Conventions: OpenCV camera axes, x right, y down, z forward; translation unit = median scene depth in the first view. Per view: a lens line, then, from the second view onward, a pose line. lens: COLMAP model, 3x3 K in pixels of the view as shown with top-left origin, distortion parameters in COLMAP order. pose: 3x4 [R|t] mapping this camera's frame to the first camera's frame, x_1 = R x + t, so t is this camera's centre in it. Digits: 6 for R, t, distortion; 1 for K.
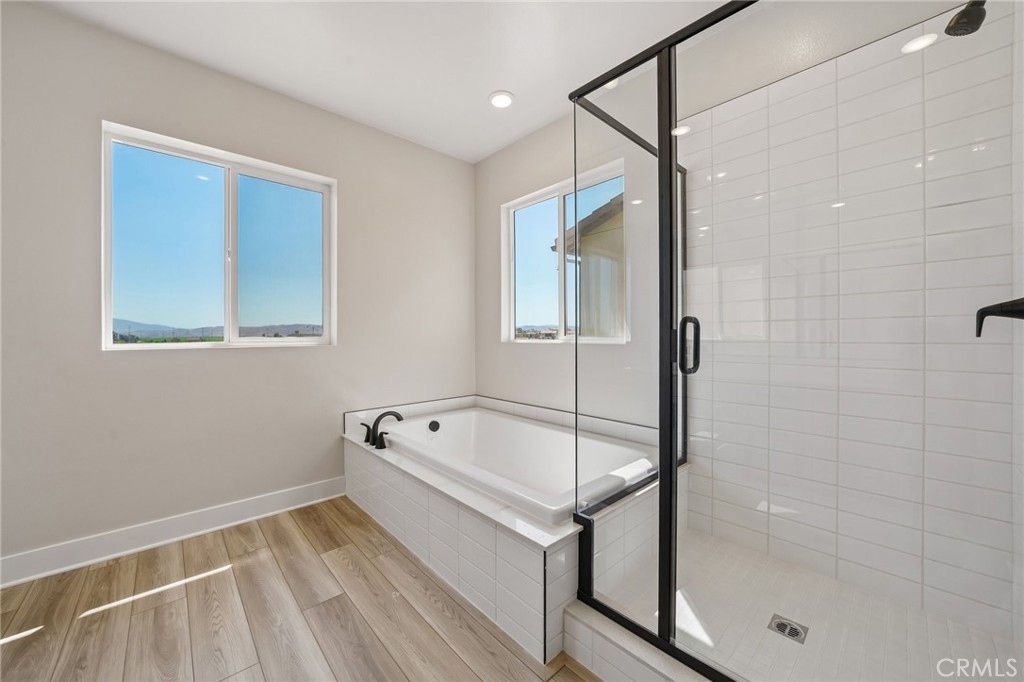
lens RADIAL K [[379.8, 0, 503.4], [0, 379.8, 337.4], [0, 0, 1]] dist [-0.008434, 0.000361]
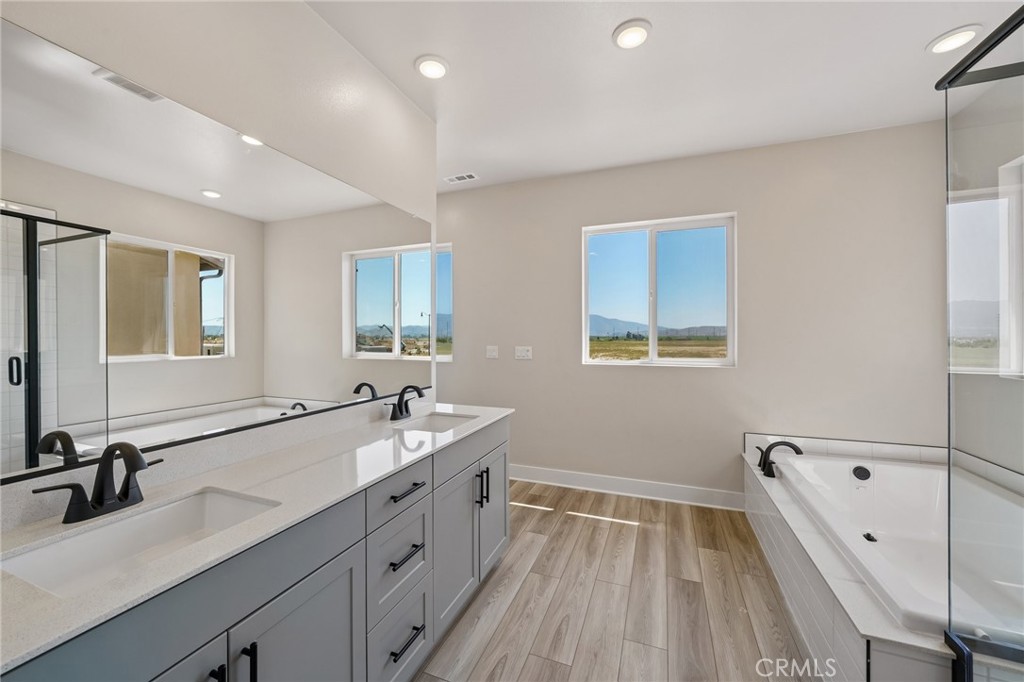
lens RADIAL K [[396.8, 0, 506.3], [0, 396.8, 336.4], [0, 0, 1]] dist [-0.003188, -0.000109]
pose [[0.449934, 0.002374, -0.893059, 0.365042], [-0.003208, 0.999994, 0.001042, -0.090848], [0.893056, 0.002396, 0.449939, -0.103364]]
